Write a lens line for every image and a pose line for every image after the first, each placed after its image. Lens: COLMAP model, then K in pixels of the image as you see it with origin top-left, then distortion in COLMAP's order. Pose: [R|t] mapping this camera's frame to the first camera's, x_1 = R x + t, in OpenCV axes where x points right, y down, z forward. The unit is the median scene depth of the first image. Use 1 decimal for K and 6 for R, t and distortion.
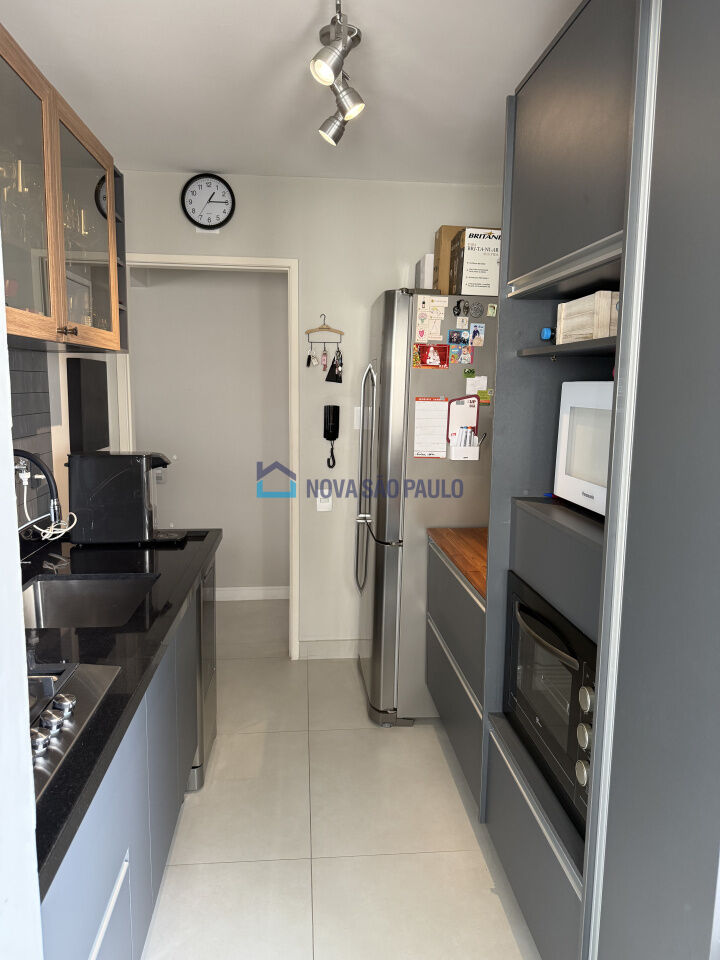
lens RADIAL K [[653.5, 0, 360.0], [0, 653.5, 480.0], [0, 0, 1]] dist [0.072388, -0.154913]
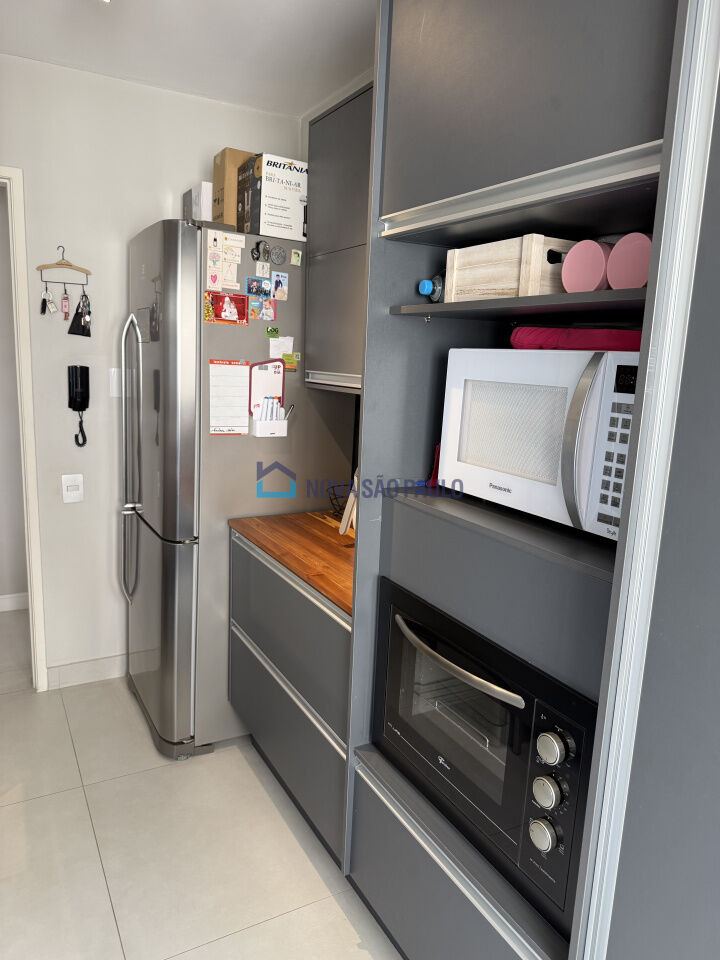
lens RADIAL K [[653.5, 0, 360.0], [0, 653.5, 480.0], [0, 0, 1]] dist [0.072388, -0.154913]
pose [[0.908839, -0.051875, 0.413909, -0.088531], [0.027563, 0.997537, 0.064498, -0.025612], [-0.416236, -0.047209, 0.908030, 0.184348]]
